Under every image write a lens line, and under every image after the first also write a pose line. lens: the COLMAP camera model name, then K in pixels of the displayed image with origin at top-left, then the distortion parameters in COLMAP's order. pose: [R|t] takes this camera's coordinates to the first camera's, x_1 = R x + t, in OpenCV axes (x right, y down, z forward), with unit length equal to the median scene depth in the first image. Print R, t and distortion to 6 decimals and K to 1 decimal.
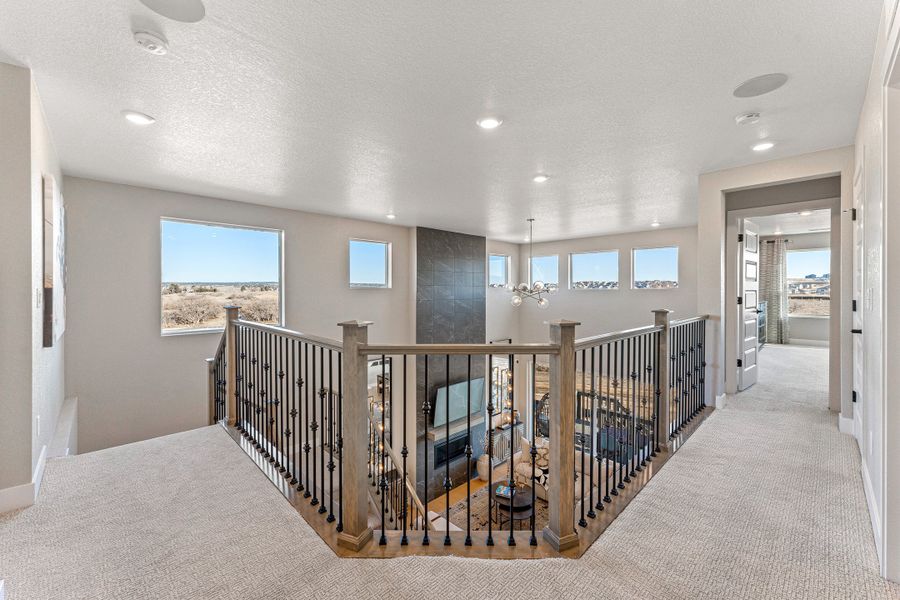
lens RADIAL K [[363.8, 0, 450.9], [0, 363.8, 292.7], [0, 0, 1]] dist [0.001267, 0.000059]
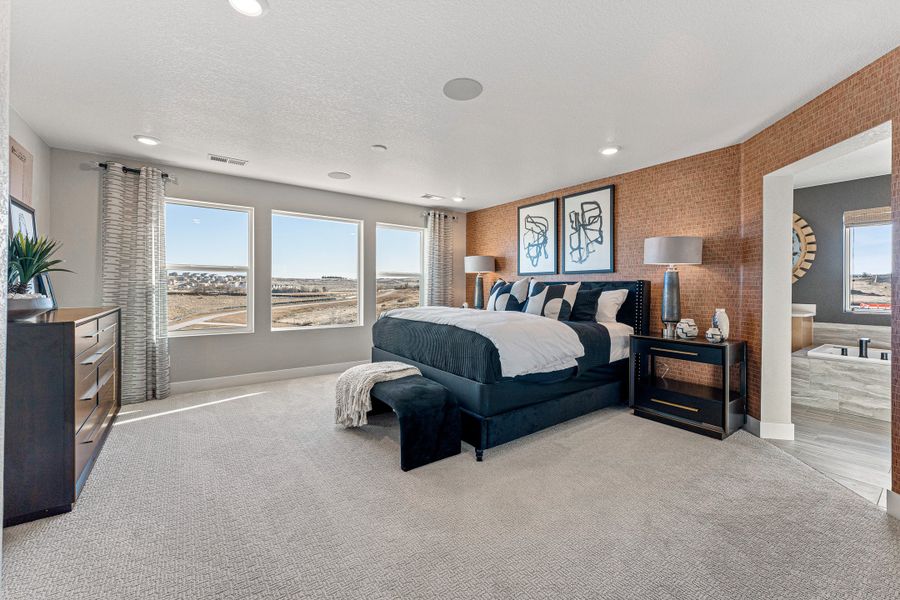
lens RADIAL K [[363.8, 0, 451.6], [0, 363.8, 285.2], [0, 0, 1]] dist [0.001267, 0.000059]
pose [[0.136295, 0.007029, 0.990643, 0.430093], [0.002543, 0.999969, -0.007445, 0.002060], [-0.990665, 0.003534, 0.136273, 0.483382]]
